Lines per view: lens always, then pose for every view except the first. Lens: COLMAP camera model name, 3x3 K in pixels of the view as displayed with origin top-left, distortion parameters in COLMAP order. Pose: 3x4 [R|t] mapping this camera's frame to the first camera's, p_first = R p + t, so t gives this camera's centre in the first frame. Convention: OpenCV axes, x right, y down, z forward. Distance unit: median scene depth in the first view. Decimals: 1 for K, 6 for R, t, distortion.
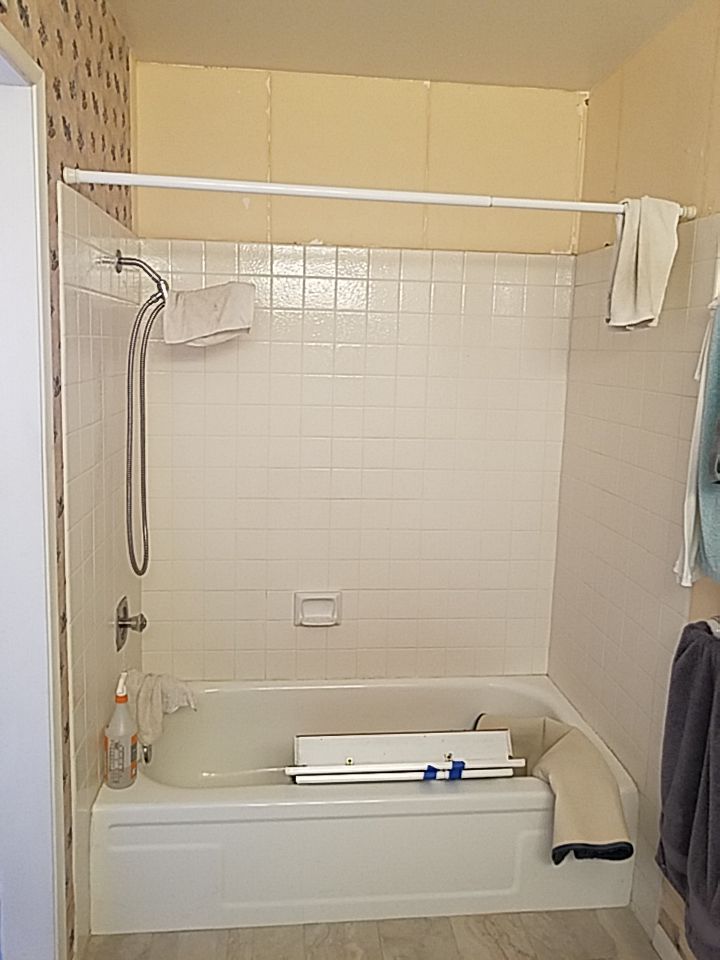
lens RADIAL K [[751.6, 0, 348.6], [0, 751.6, 466.9], [0, 0, 1]] dist [0.004489, -0.010663]
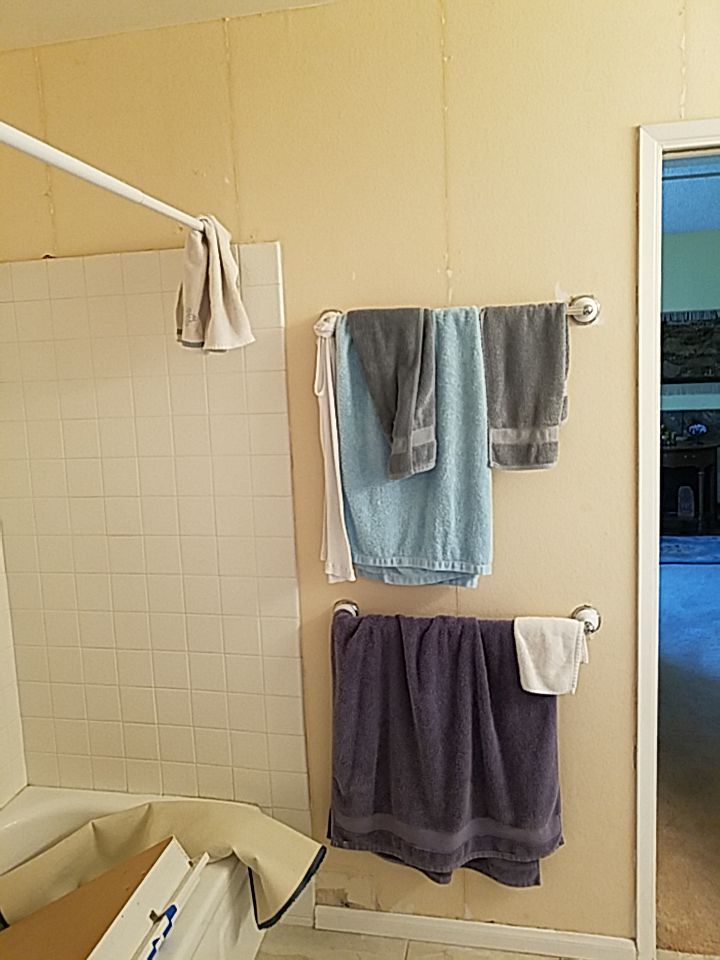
lens RADIAL K [[751.6, 0, 362.0], [0, 751.6, 473.4], [0, 0, 1]] dist [0.004489, -0.010663]
pose [[0.293678, -0.180023, 0.938800, -0.447817], [0.199071, 0.972091, 0.124133, -0.104418], [-0.934946, 0.150433, 0.321319, 0.493912]]
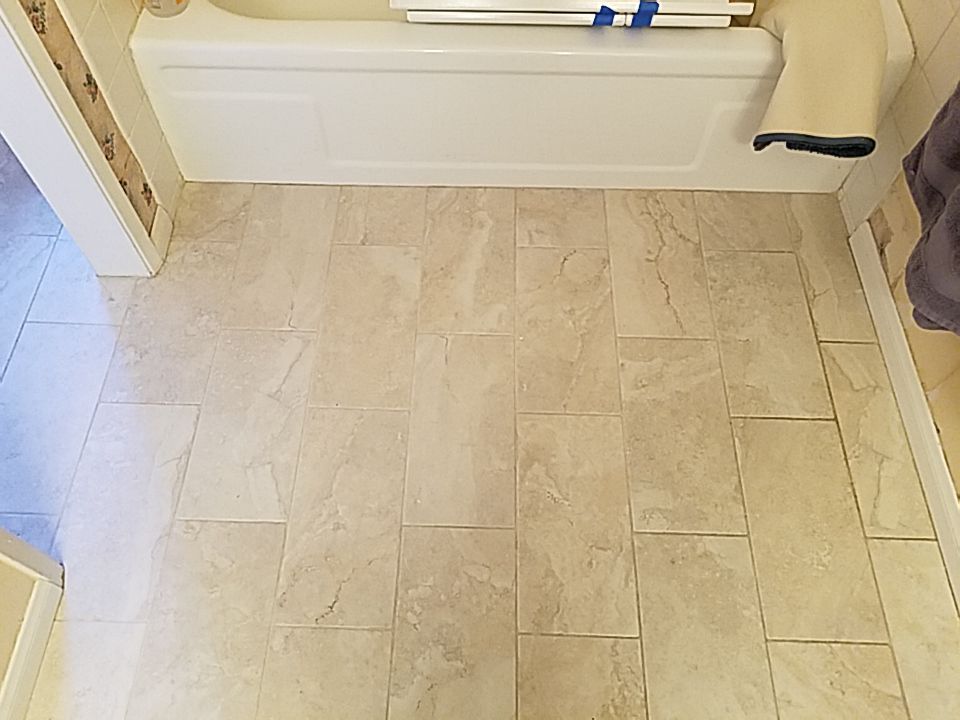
lens RADIAL K [[751.6, 0, 458.3], [0, 751.6, 355.6], [0, 0, 1]] dist [0.004489, -0.010663]
pose [[0.991015, 0.095714, -0.093422, 0.071092], [0.009014, 0.649104, 0.760646, 0.091018], [0.133445, -0.754654, 0.642409, 0.321108]]
